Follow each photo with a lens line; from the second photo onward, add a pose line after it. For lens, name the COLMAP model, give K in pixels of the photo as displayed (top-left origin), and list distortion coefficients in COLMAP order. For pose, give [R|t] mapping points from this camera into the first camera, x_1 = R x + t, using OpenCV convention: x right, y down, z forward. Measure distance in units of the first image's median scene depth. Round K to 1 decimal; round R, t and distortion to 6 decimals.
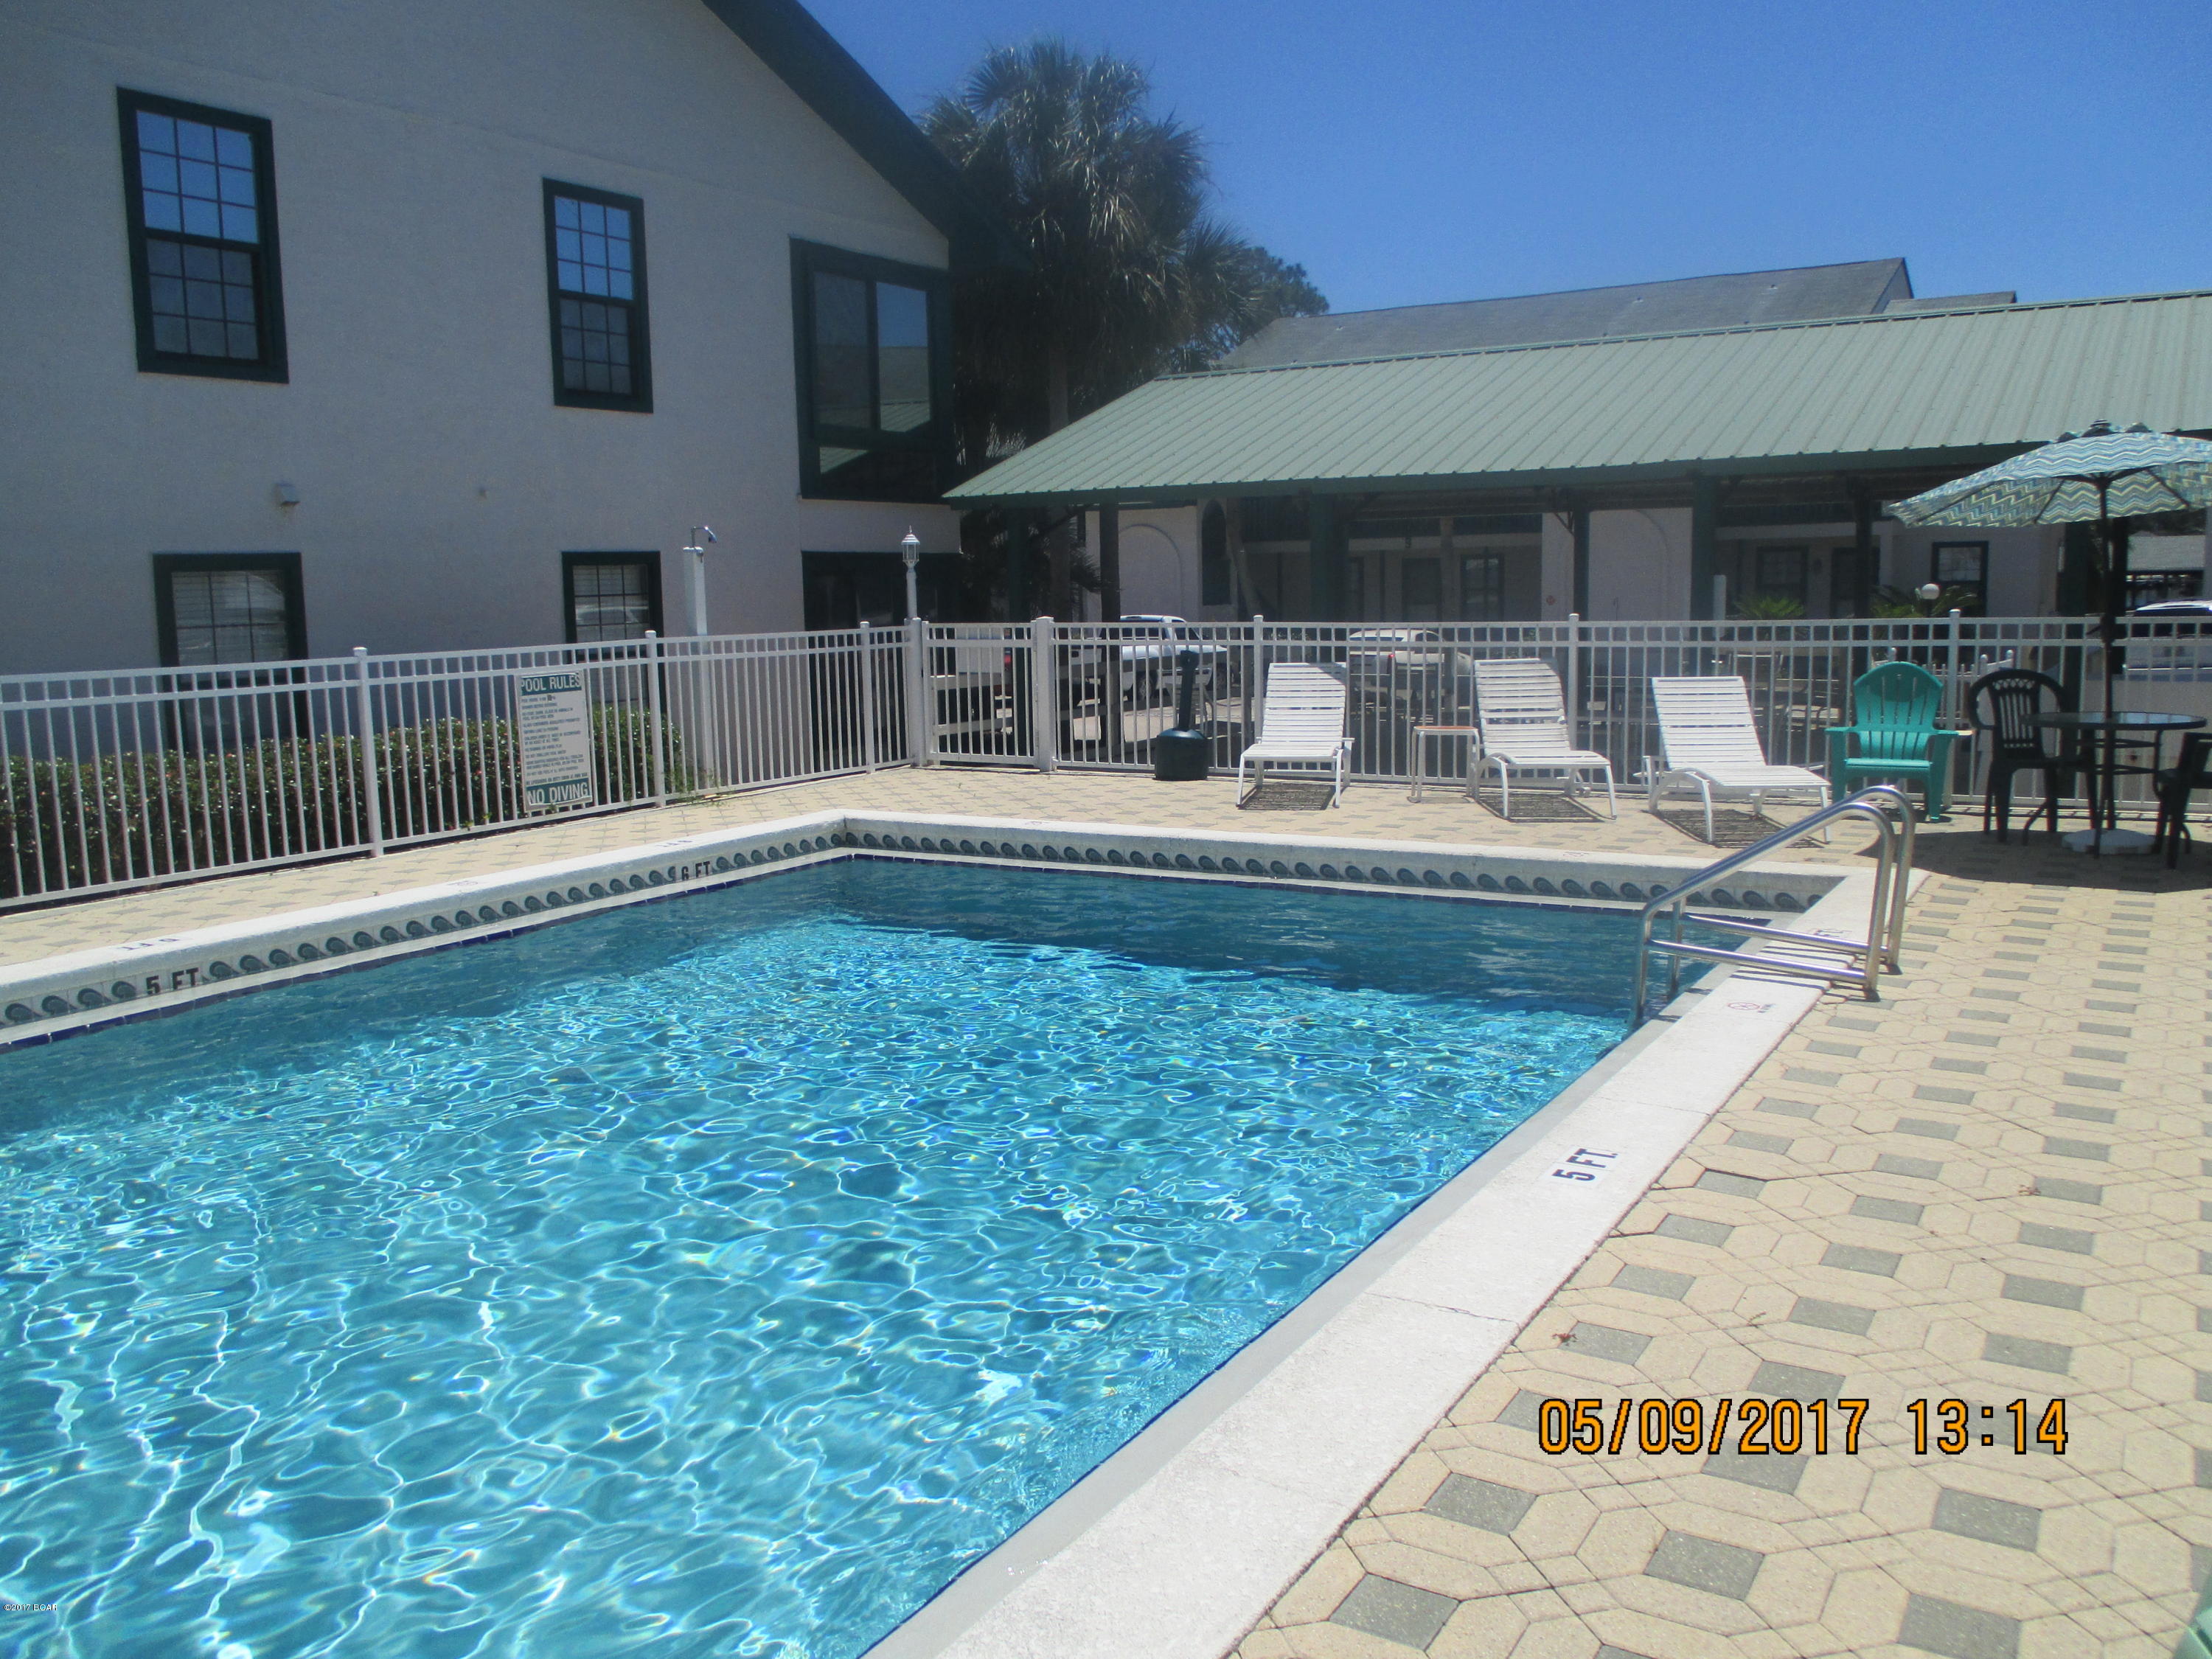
lens RADIAL K [[1850.5, 0, 1096.3], [0, 1850.5, 823.0], [0, 0, 1]] dist [-0.022280, 0.001737]
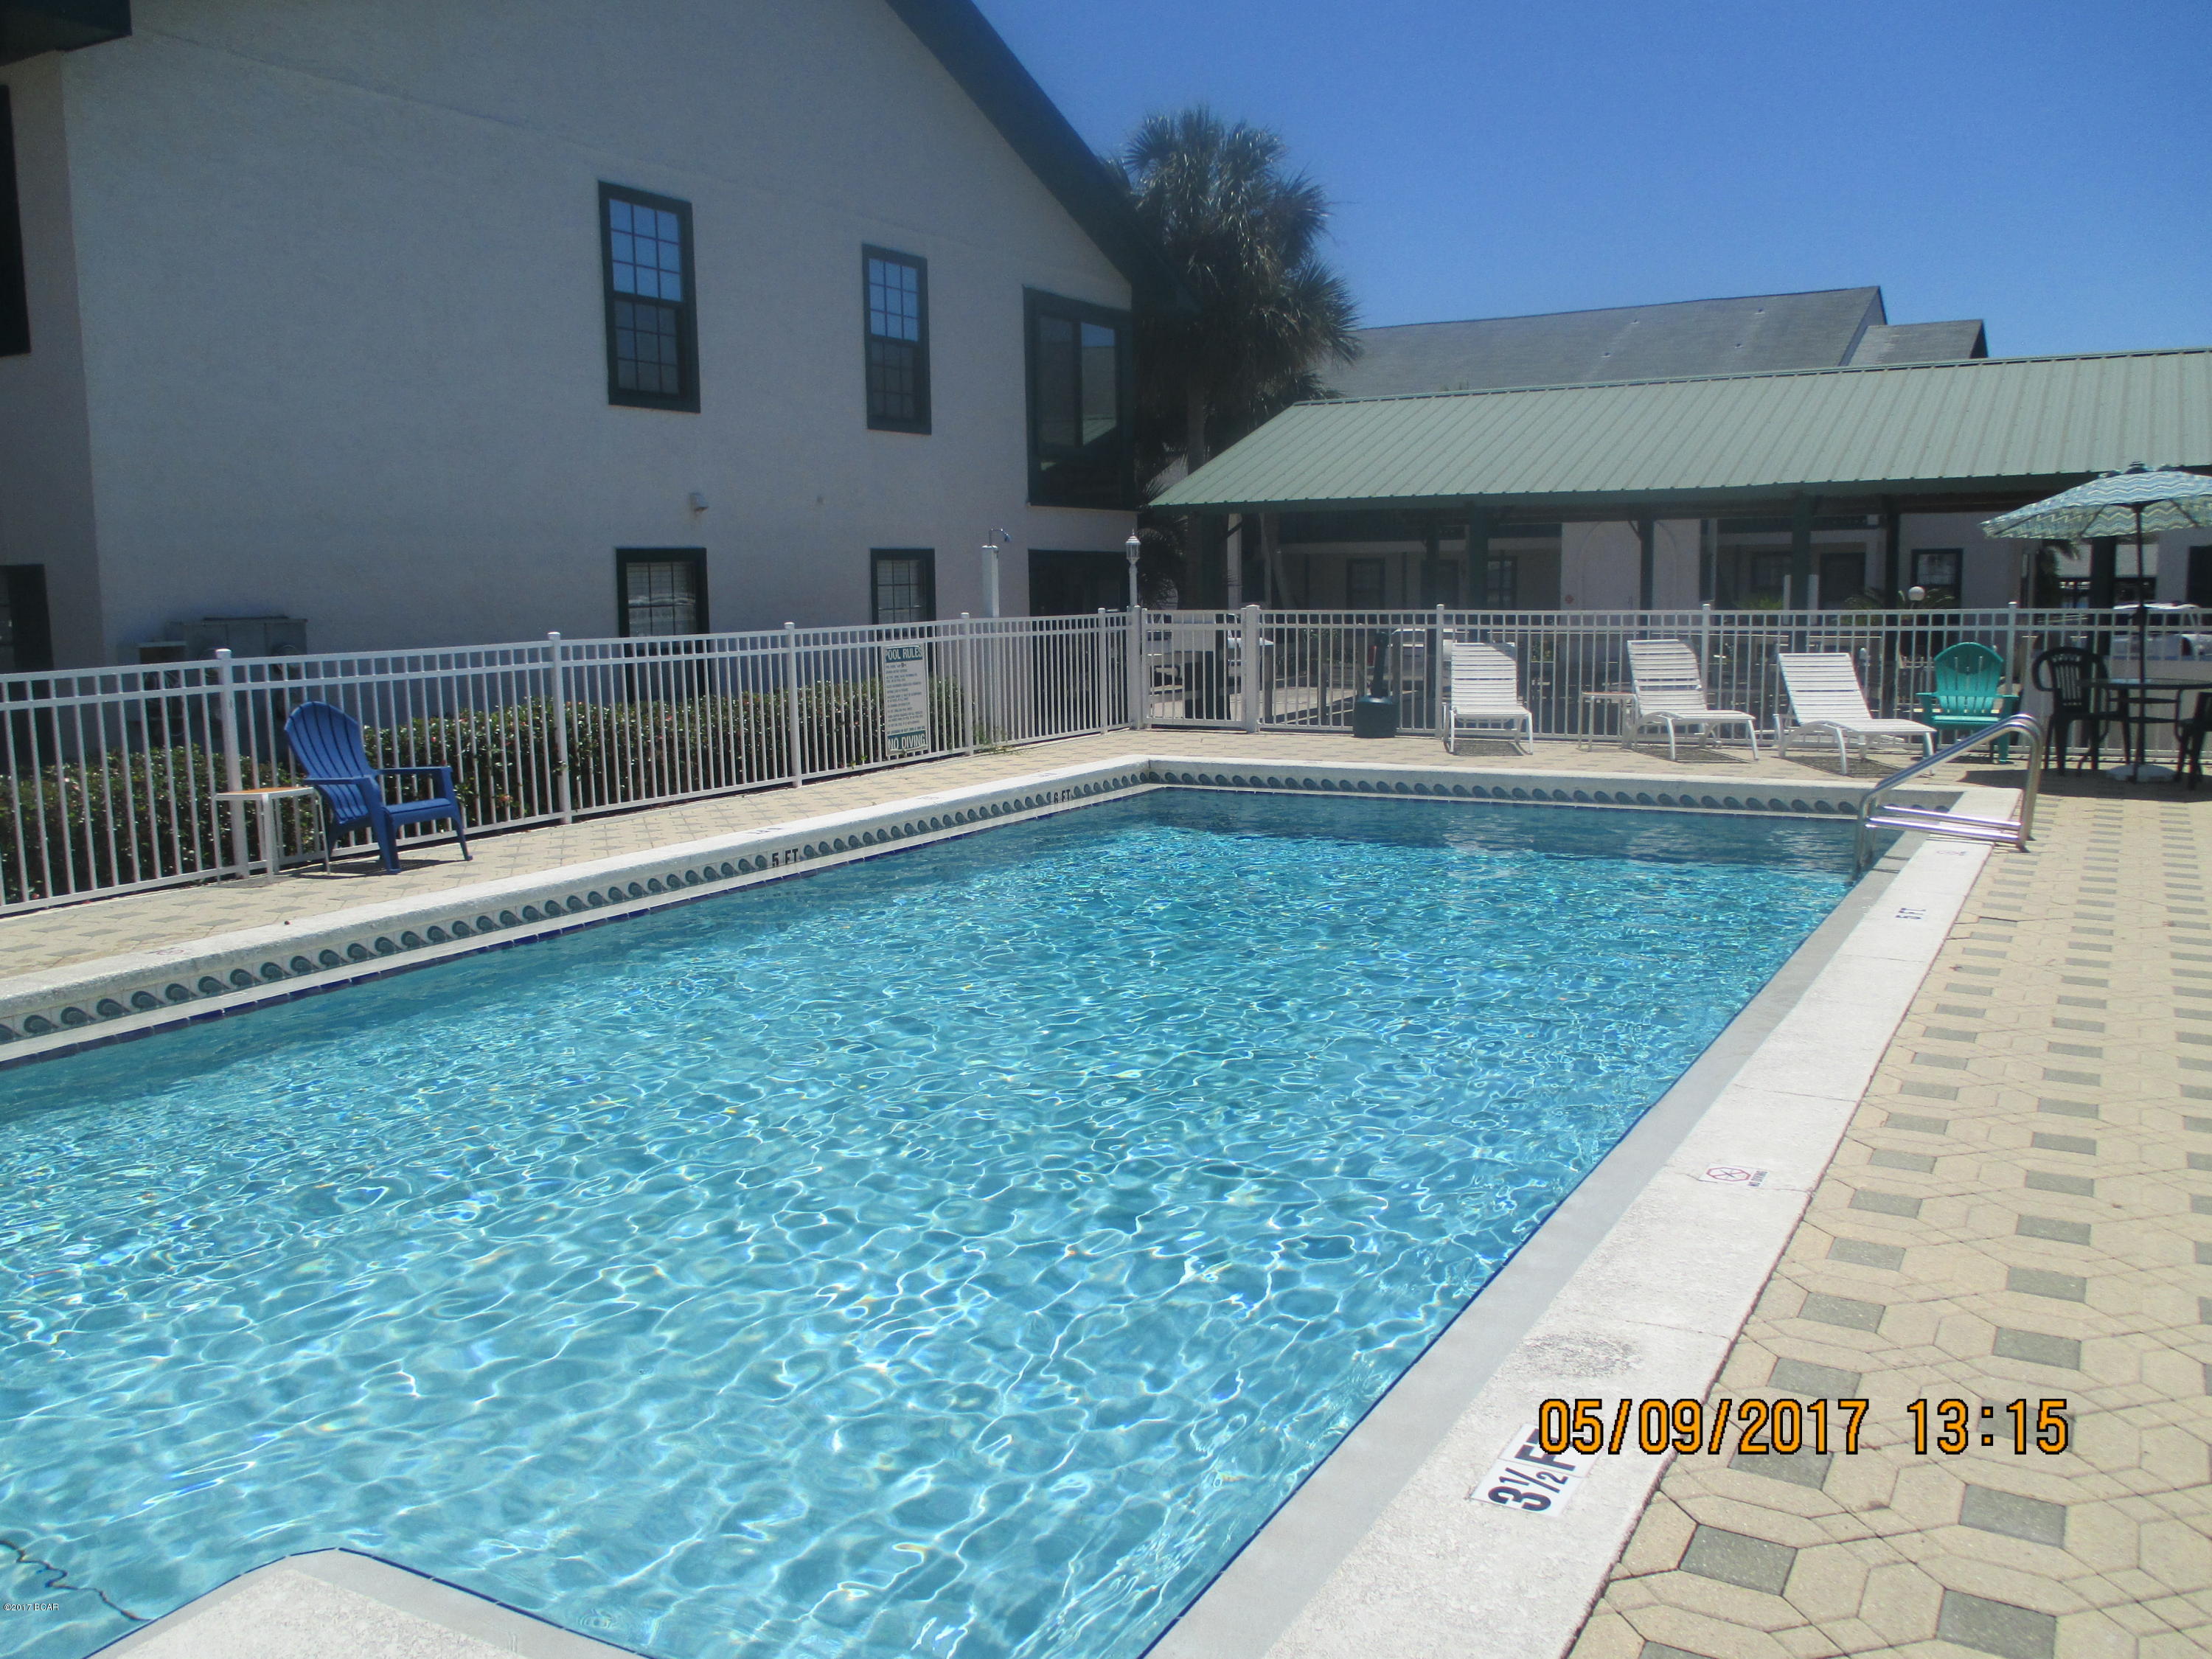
lens RADIAL K [[1822.7, 0, 1100.2], [0, 1822.7, 830.3], [0, 0, 1]] dist [-0.044275, 0.004254]
pose [[0.999717, 0.002591, 0.023669, -0.185152], [-0.002727, 0.999980, 0.005704, 0.035345], [-0.023653, -0.005767, 0.999704, -0.228594]]
